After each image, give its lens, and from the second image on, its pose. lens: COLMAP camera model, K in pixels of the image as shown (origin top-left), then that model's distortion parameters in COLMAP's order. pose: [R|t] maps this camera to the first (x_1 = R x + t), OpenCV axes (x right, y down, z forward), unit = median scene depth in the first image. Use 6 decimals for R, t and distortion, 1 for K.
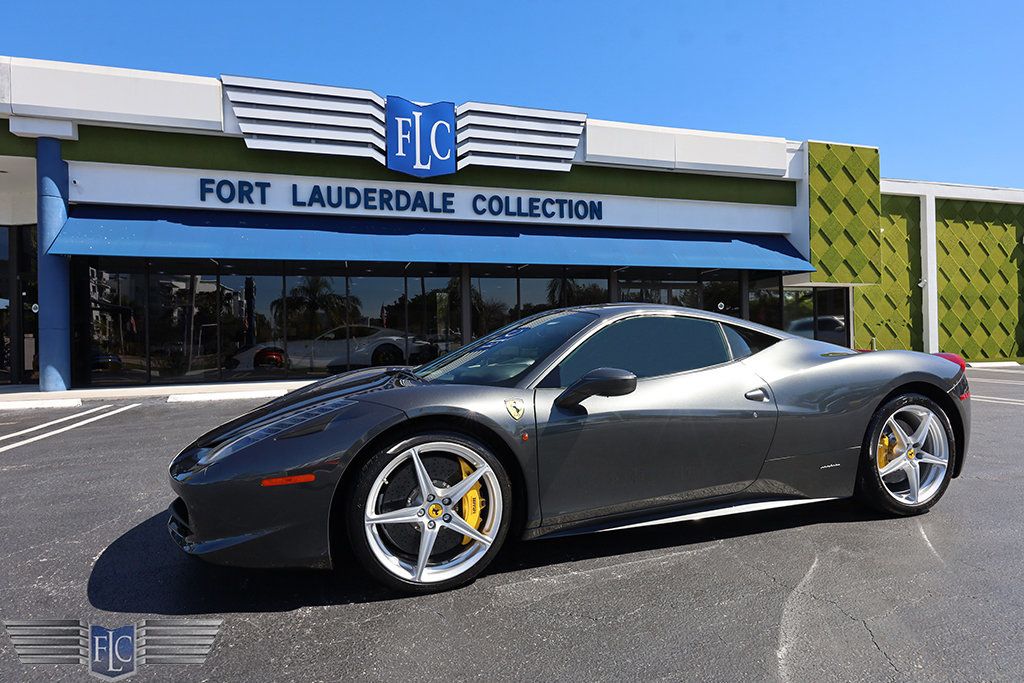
lens RADIAL K [[560.3, 0, 512.0], [0, 560.3, 341.5], [0, 0, 1]] dist [0.003604, -0.000063]
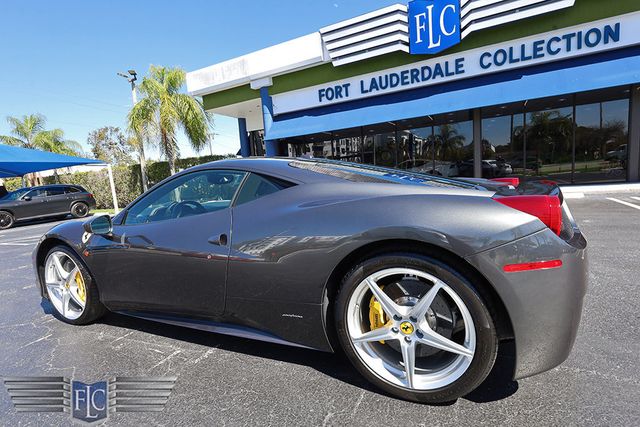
lens RADIAL K [[326.8, 0, 321.0], [0, 326.8, 219.8], [0, 0, 1]] dist [0.000711, 0.000415]
pose [[0.711753, 0.054349, -0.700324, 0.237258], [0.060511, 0.988552, 0.138216, -0.005484], [0.699819, -0.140753, 0.700316, 0.150617]]
